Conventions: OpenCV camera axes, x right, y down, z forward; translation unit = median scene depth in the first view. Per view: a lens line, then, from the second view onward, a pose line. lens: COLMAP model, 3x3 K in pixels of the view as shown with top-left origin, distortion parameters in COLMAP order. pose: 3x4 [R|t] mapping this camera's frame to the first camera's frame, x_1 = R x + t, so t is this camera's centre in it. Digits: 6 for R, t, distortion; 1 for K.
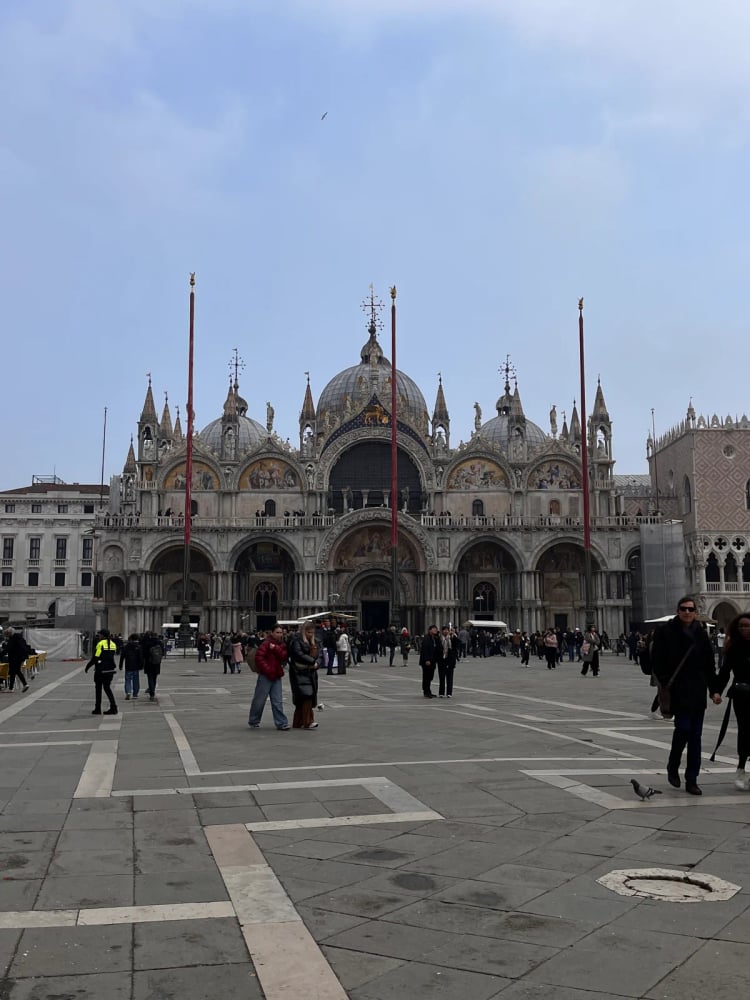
lens RADIAL K [[1002.0, 0, 373.9], [0, 1002.0, 486.8], [0, 0, 1]] dist [0.081456, -0.005334]
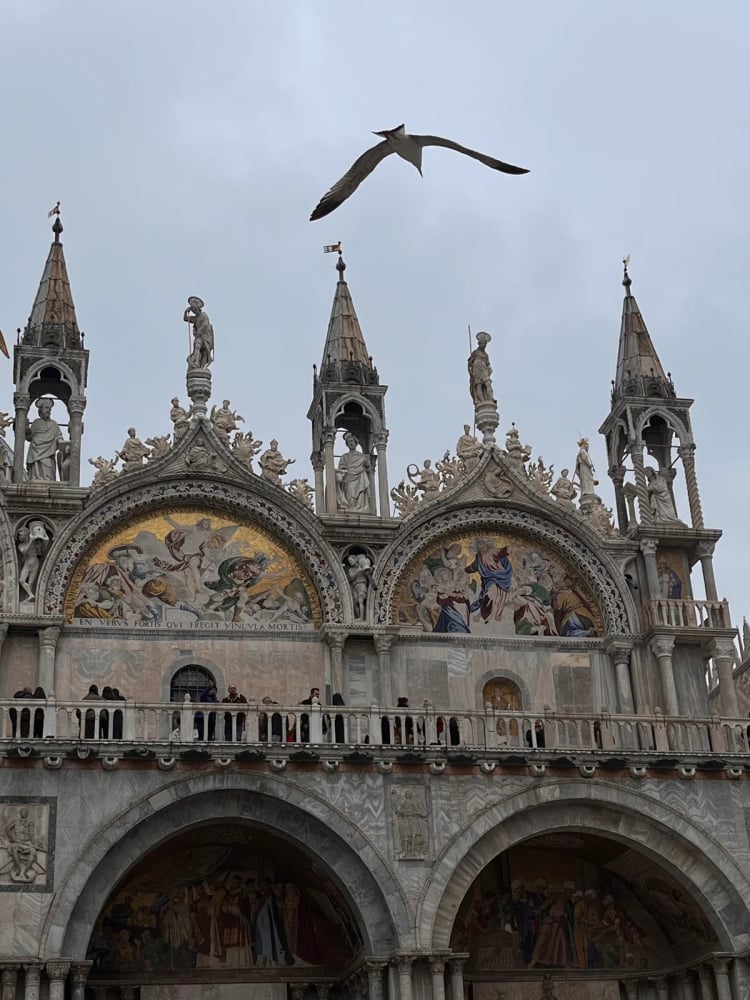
lens RADIAL K [[1565.7, 0, 375.0], [0, 1565.7, 500.0], [0, 0, 1]] dist [0.112083, -0.124892]
pose [[0.977909, 0.049666, 0.203043, 0.068989], [0.016543, 0.949926, -0.312038, 0.093773], [-0.208374, 0.308504, 0.928120, 0.640400]]
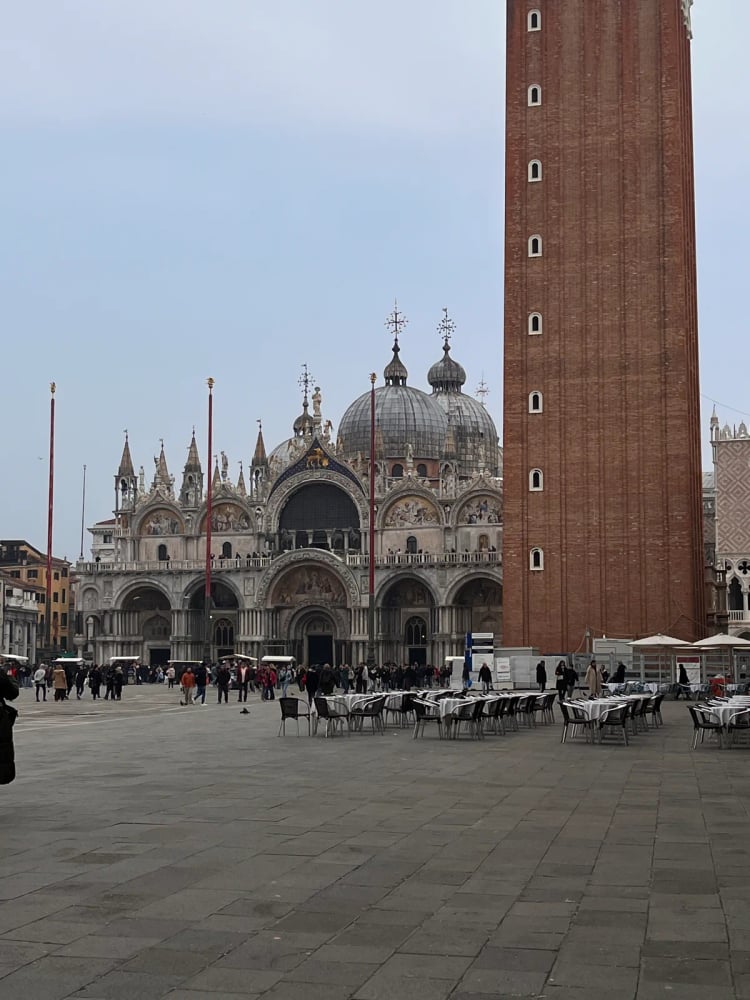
lens RADIAL K [[1565.7, 0, 375.0], [0, 1565.7, 500.0], [0, 0, 1]] dist [0.112083, -0.124892]
pose [[0.931171, -0.034914, -0.362907, 0.660291], [0.049718, 0.998265, 0.031531, -0.077795], [0.361177, -0.047404, 0.931292, -0.510846]]
